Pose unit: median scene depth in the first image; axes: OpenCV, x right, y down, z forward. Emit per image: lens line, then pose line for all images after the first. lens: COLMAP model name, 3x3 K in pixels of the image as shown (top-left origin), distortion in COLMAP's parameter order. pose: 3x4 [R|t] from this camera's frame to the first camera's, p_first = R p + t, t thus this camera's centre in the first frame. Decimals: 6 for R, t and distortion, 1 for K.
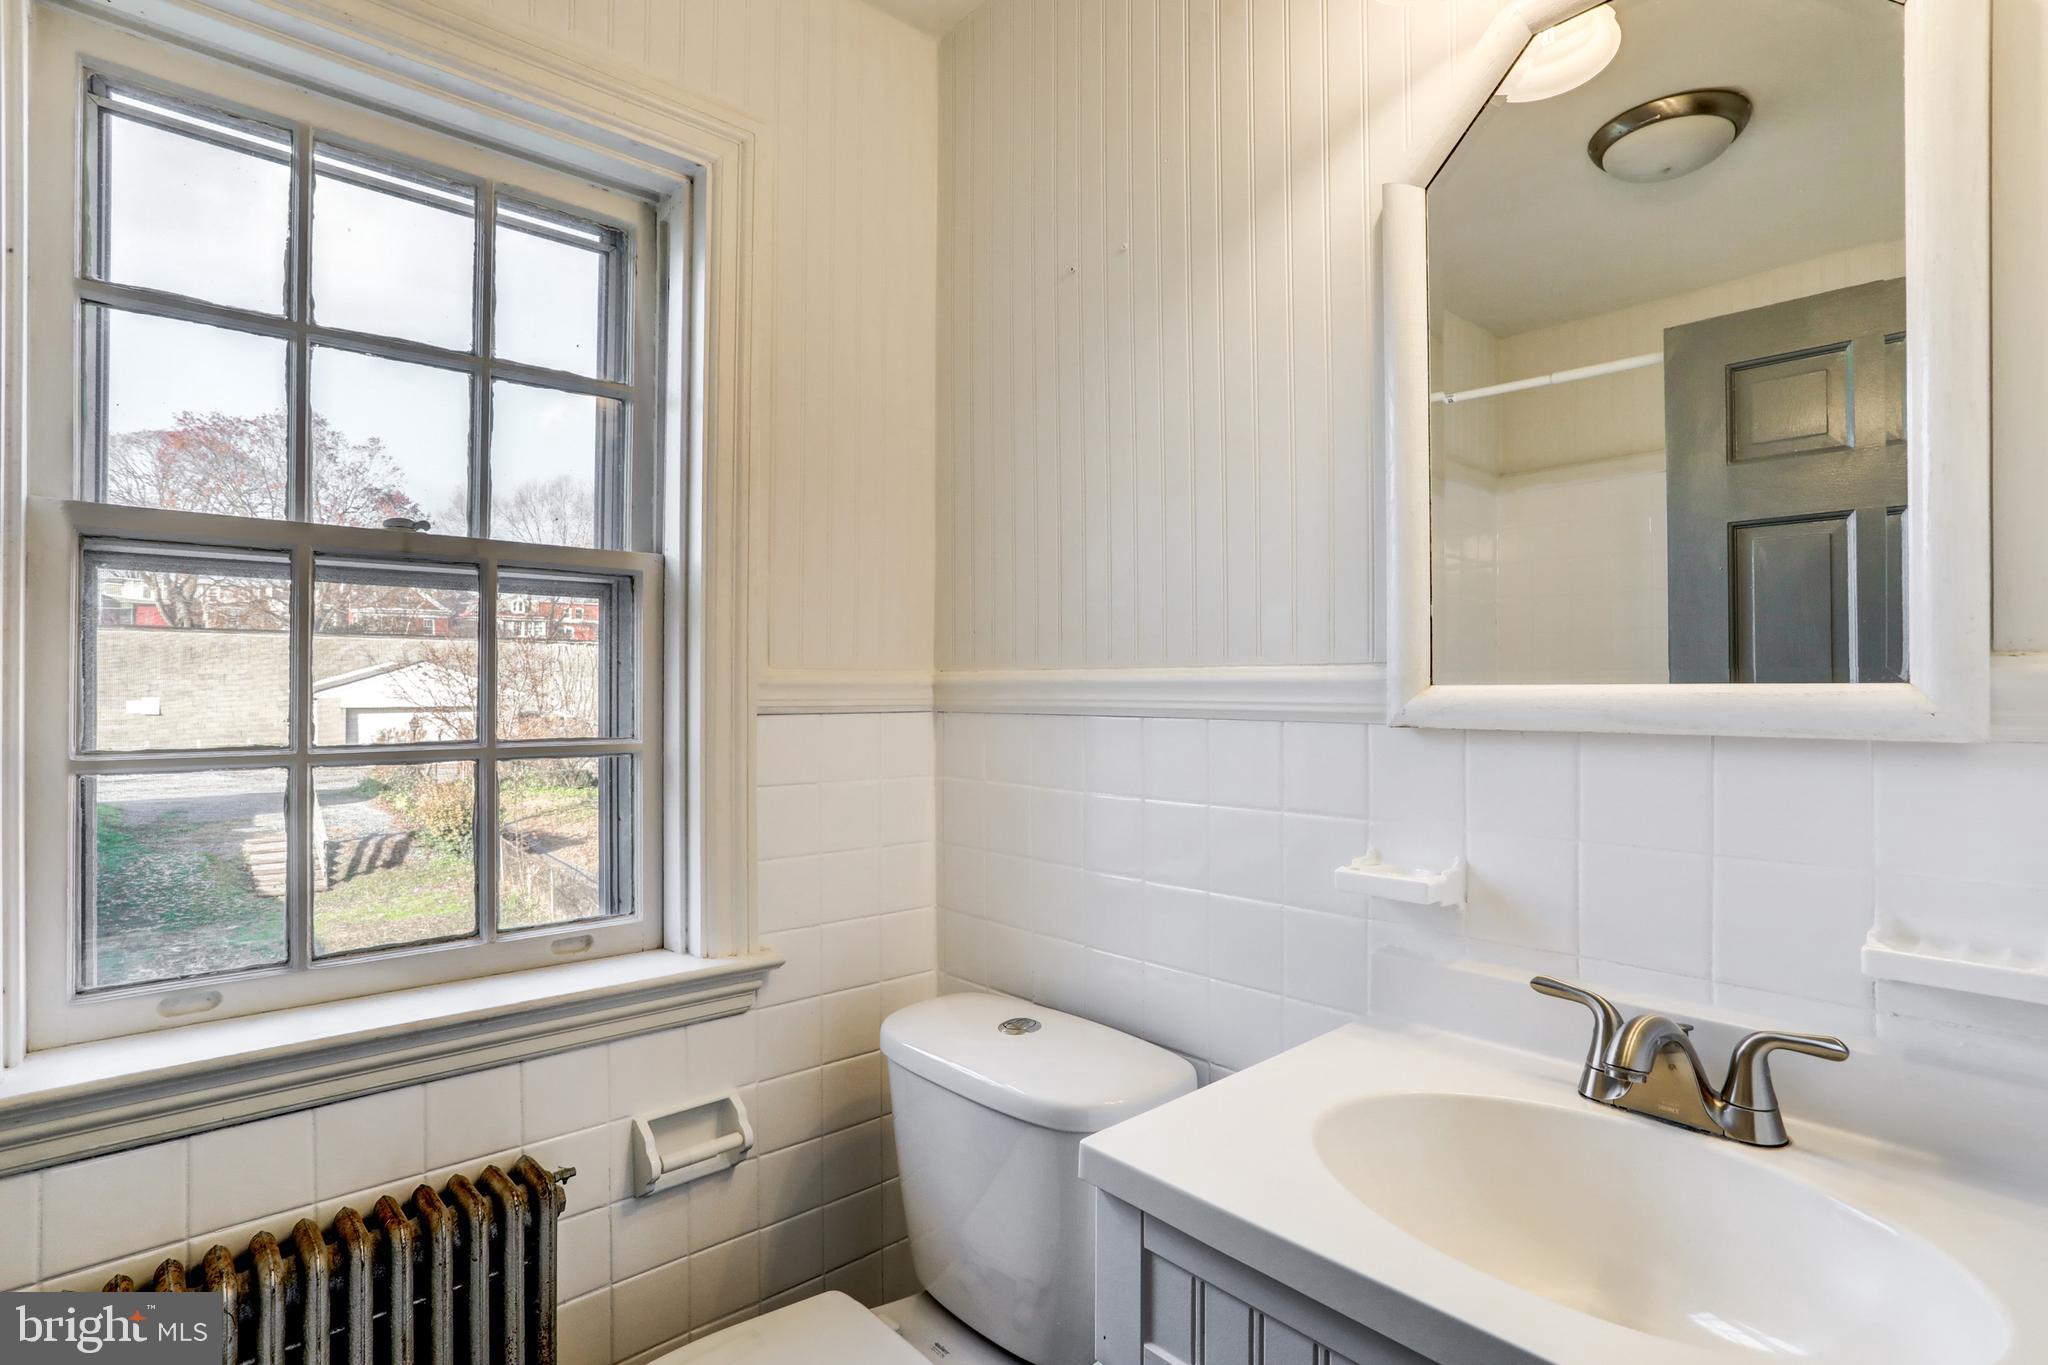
lens RADIAL K [[1034.4, 0, 1019.9], [0, 1034.4, 688.8], [0, 0, 1]] dist [0.014974, 0.006504]
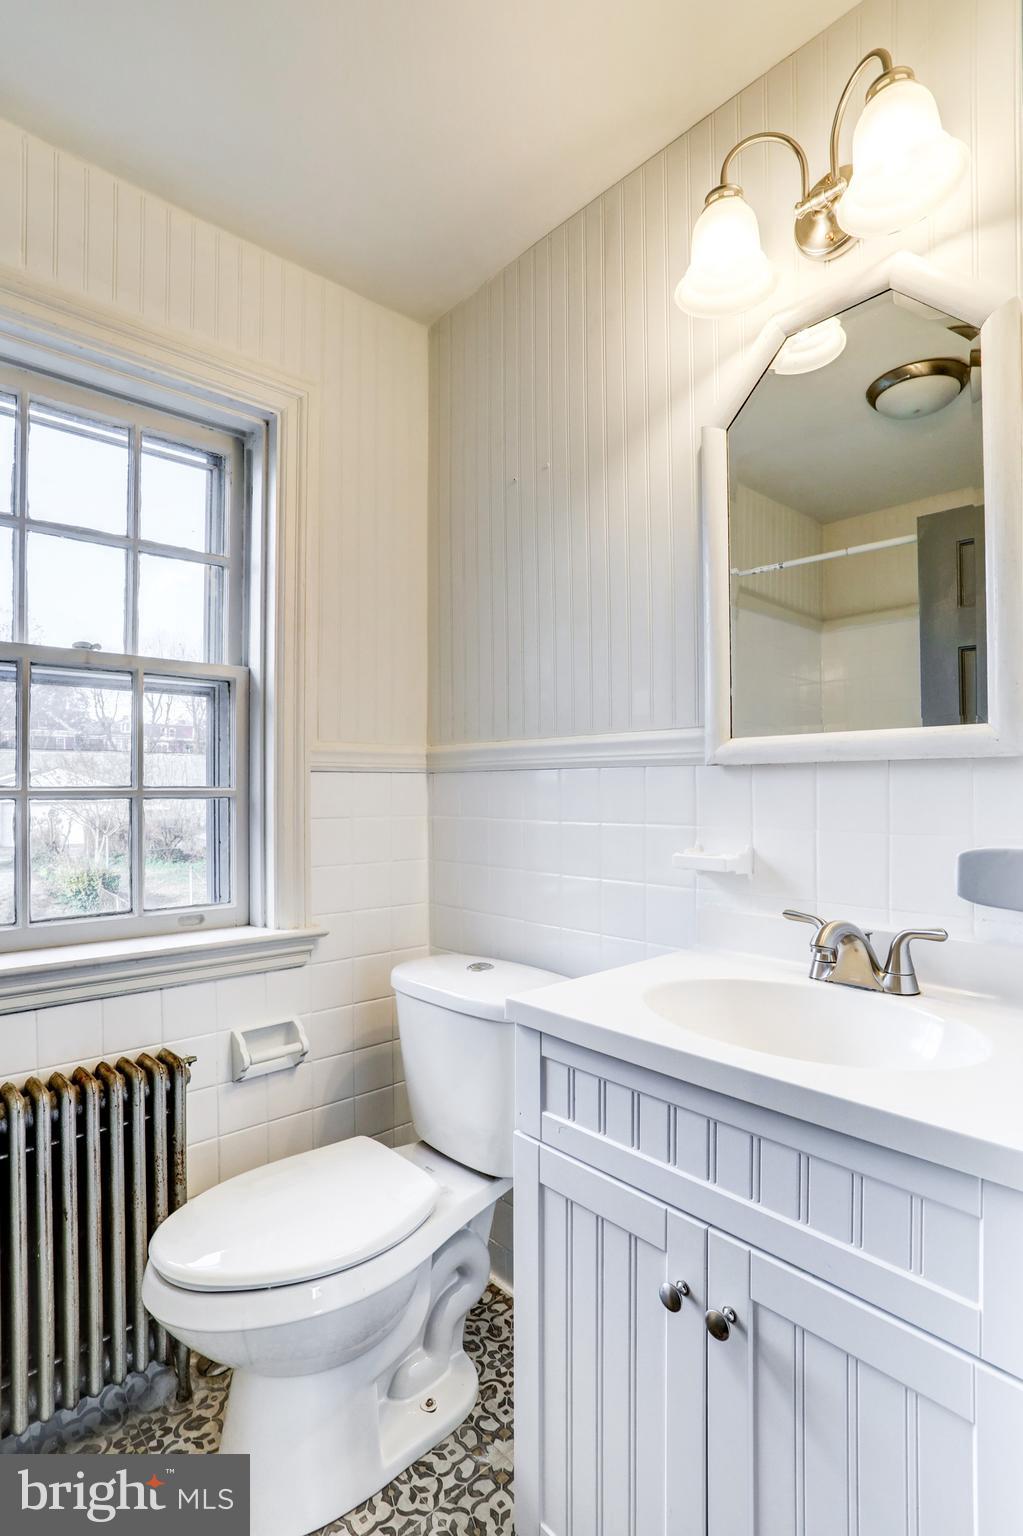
lens RADIAL K [[775.8, 0, 494.9], [0, 775.8, 791.2], [0, 0, 1]] dist [0.014974, 0.006504]
pose [[0.999969, -0.002291, -0.007516, 0.030783], [0.002300, 0.999997, 0.001115, 0.059524], [0.007513, -0.001133, 0.999971, -0.164465]]
